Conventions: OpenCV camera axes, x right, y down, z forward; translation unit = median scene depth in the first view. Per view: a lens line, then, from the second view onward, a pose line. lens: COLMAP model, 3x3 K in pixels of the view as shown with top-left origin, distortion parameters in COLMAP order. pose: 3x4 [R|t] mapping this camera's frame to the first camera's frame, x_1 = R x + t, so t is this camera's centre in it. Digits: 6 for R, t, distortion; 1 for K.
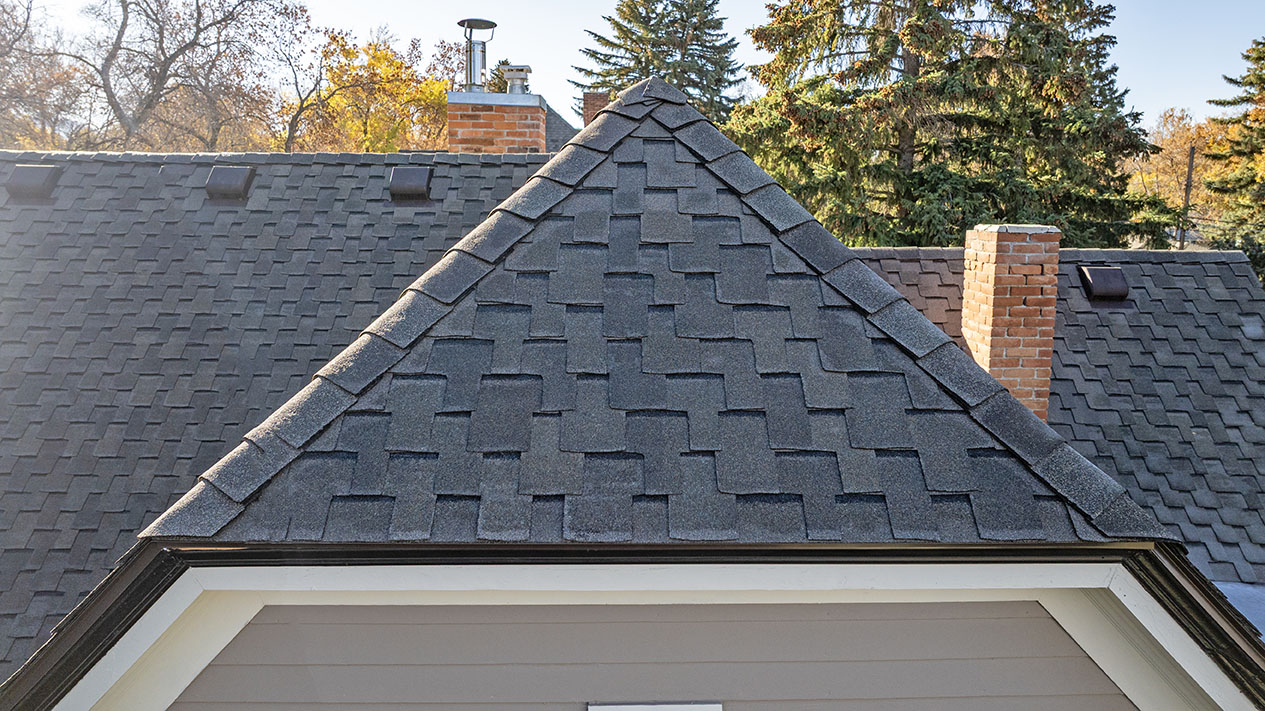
lens RADIAL K [[890.1, 0, 631.9], [0, 890.1, 354.0], [0, 0, 1]] dist [-0.023027, 0.050236]
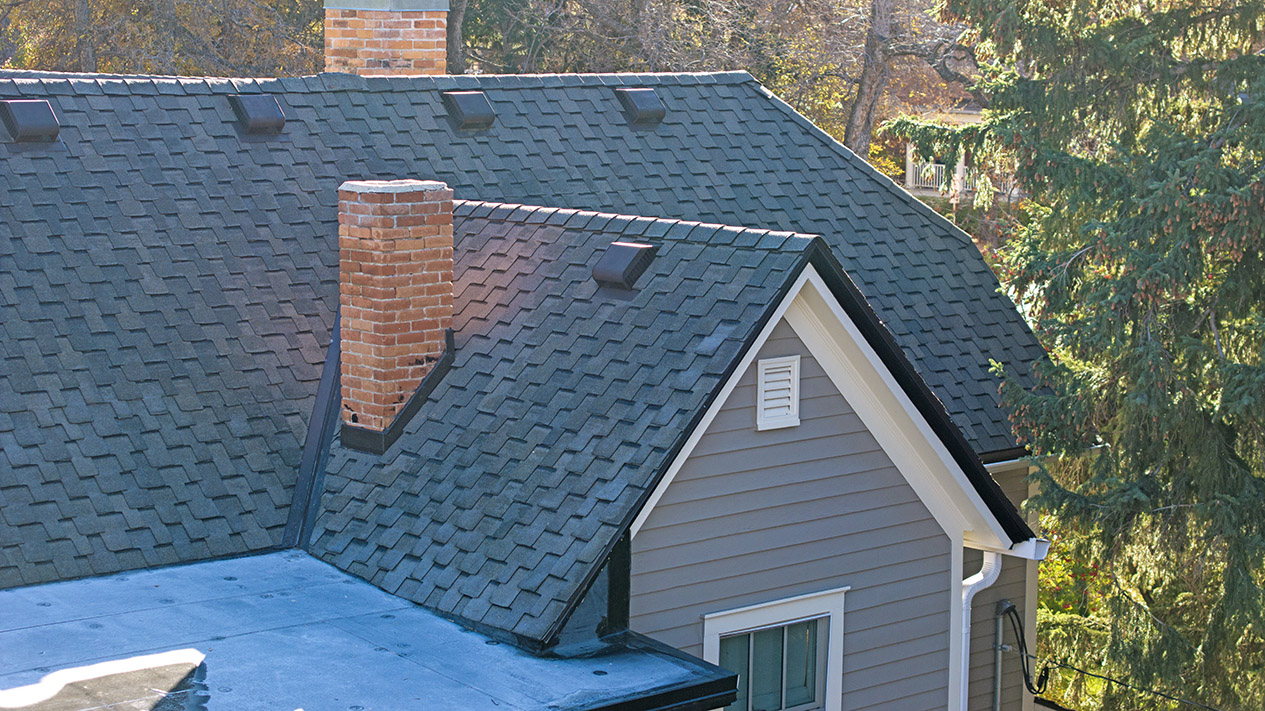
lens RADIAL K [[2541.5, 0, 622.1], [0, 2541.5, 355.0], [0, 0, 1]] dist [-0.066172, 0.000000]
pose [[0.653273, 0.093997, -0.751265, 2.529067], [-0.119768, 0.992599, 0.020047, -0.054545], [0.747590, 0.076882, 0.659696, -0.481581]]
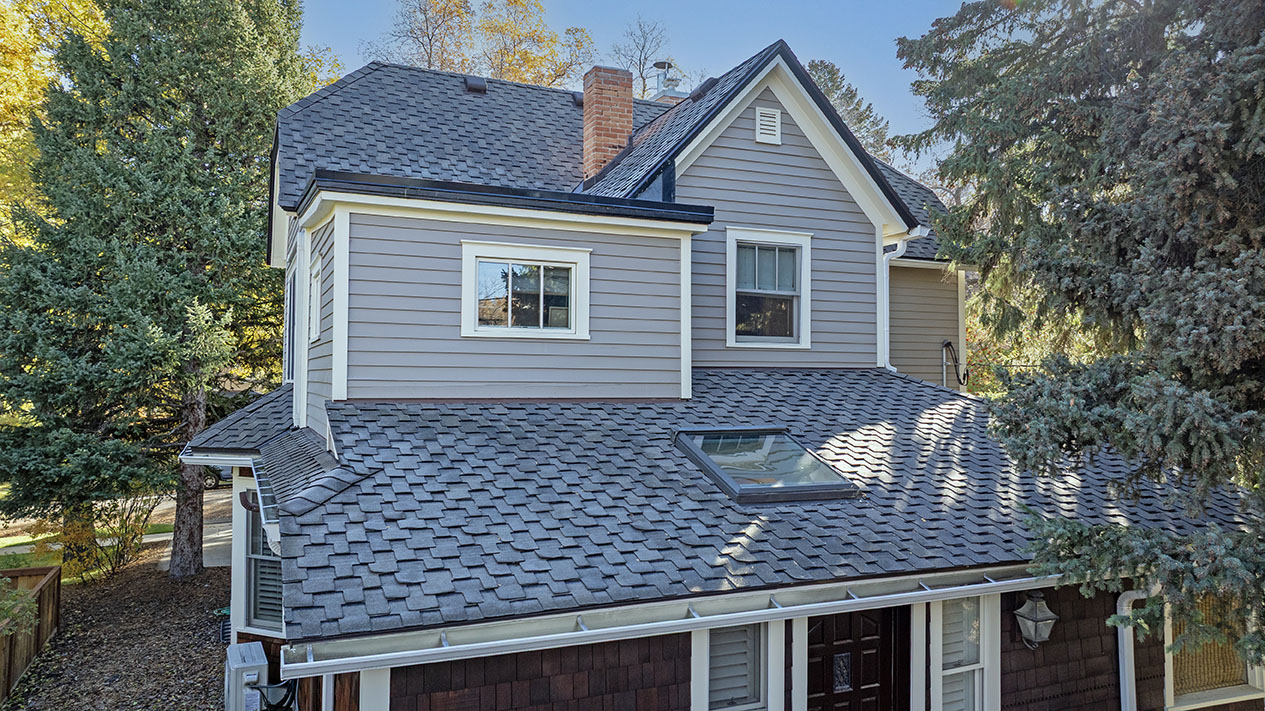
lens RADIAL K [[890.1, 0, 635.1], [0, 890.1, 345.8], [0, 0, 1]] dist [-0.023027, 0.050236]
pose [[0.398359, -0.039493, -0.916379, 2.261526], [-0.142259, 0.984323, -0.104263, 0.653862], [0.906130, 0.171897, 0.386496, 0.416084]]
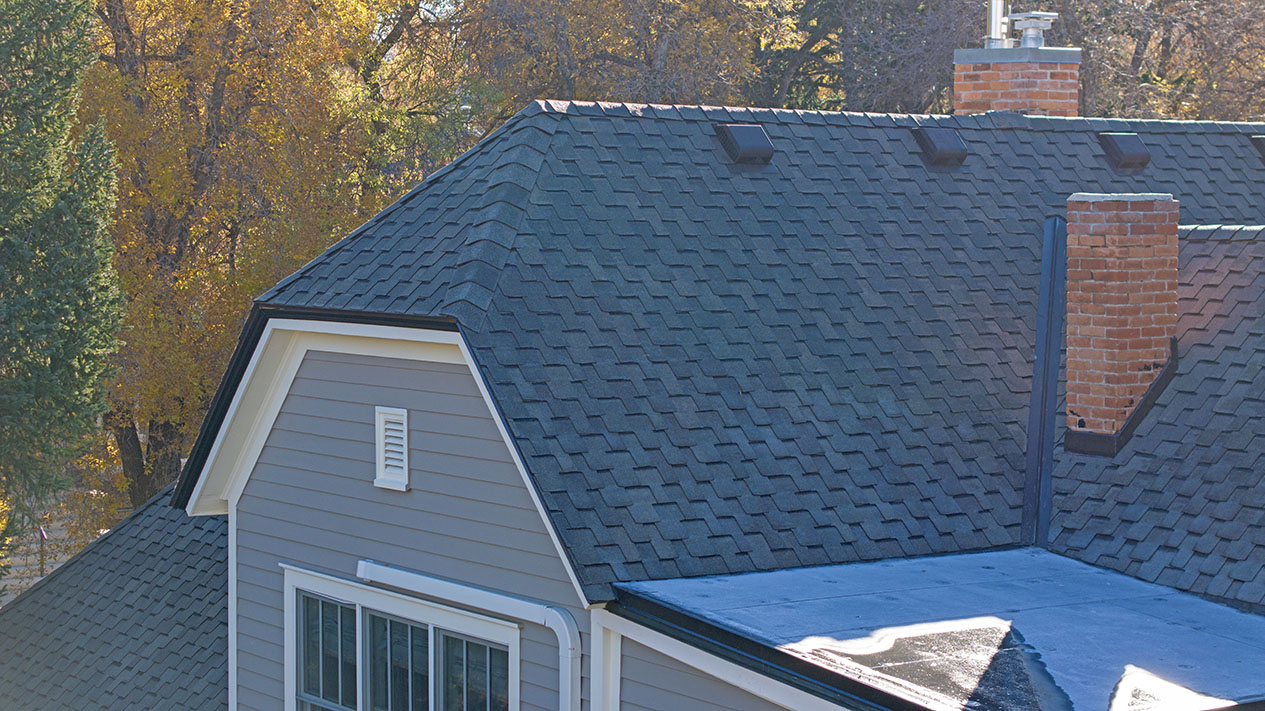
lens RADIAL K [[2541.5, 0, 633.8], [0, 2541.5, 365.2], [0, 0, 1]] dist [-0.066172, 0.000000]
pose [[0.562974, 0.046300, -0.825177, 2.332190], [-0.125897, 0.991582, -0.030256, 0.171225], [0.816829, 0.120920, 0.564064, -0.852873]]
